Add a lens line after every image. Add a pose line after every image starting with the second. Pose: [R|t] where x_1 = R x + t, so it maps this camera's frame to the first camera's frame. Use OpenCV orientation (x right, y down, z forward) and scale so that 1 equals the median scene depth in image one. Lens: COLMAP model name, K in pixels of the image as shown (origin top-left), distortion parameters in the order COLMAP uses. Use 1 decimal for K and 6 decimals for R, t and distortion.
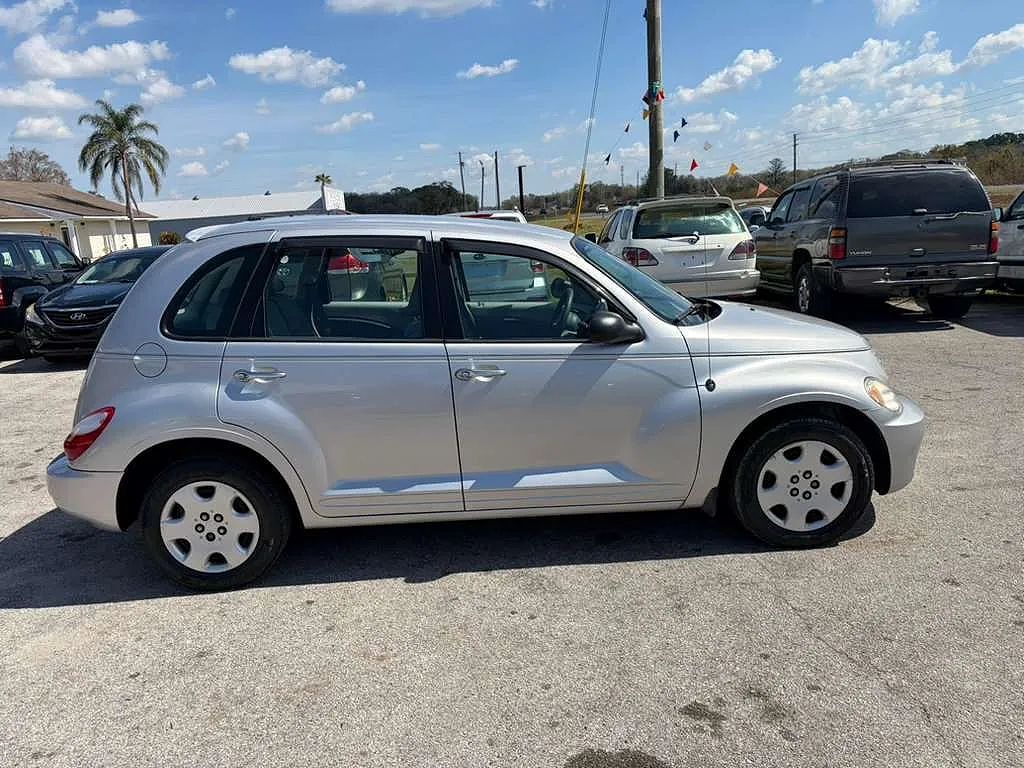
lens RADIAL K [[772.3, 0, 509.5], [0, 772.3, 380.2], [0, 0, 1]] dist [0.044294, -0.045856]
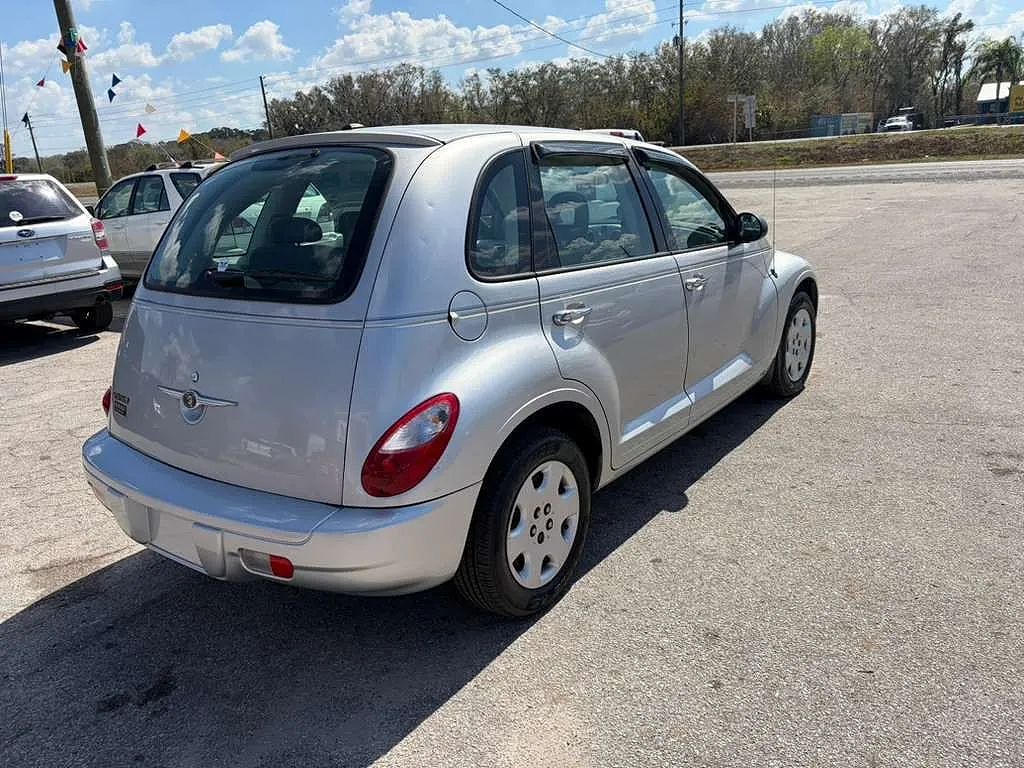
lens RADIAL K [[772.3, 0, 510.2], [0, 772.3, 390.8], [0, 0, 1]] dist [0.044294, -0.045856]
pose [[0.632503, -0.209391, 0.745718, -0.932003], [0.190686, 0.975230, 0.112100, -0.029297], [-0.750719, 0.071294, 0.656763, 0.511403]]
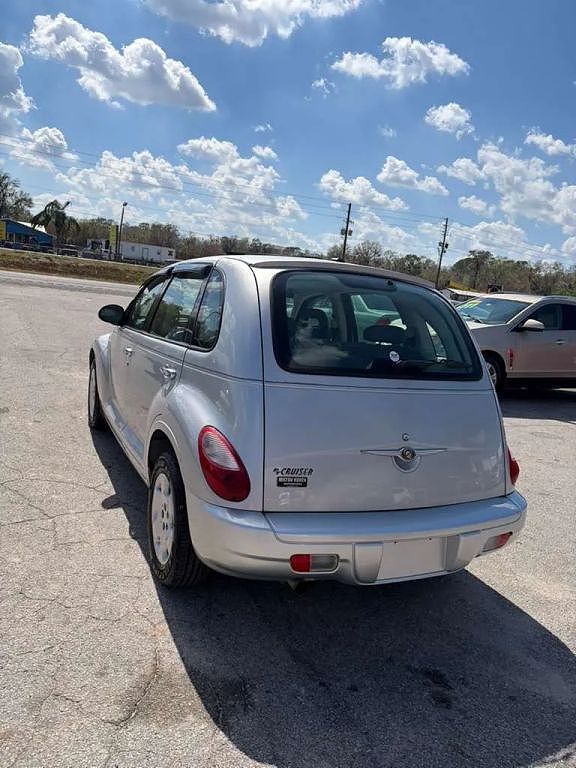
lens RADIAL K [[579.2, 0, 280.8], [0, 579.2, 381.3], [0, 0, 1]] dist [0.044294, -0.045856]
pose [[-0.383869, -0.148448, 0.911377, -1.169205], [0.096294, 0.975176, 0.199399, -0.242267], [-0.918353, 0.164304, -0.360045, 1.573656]]
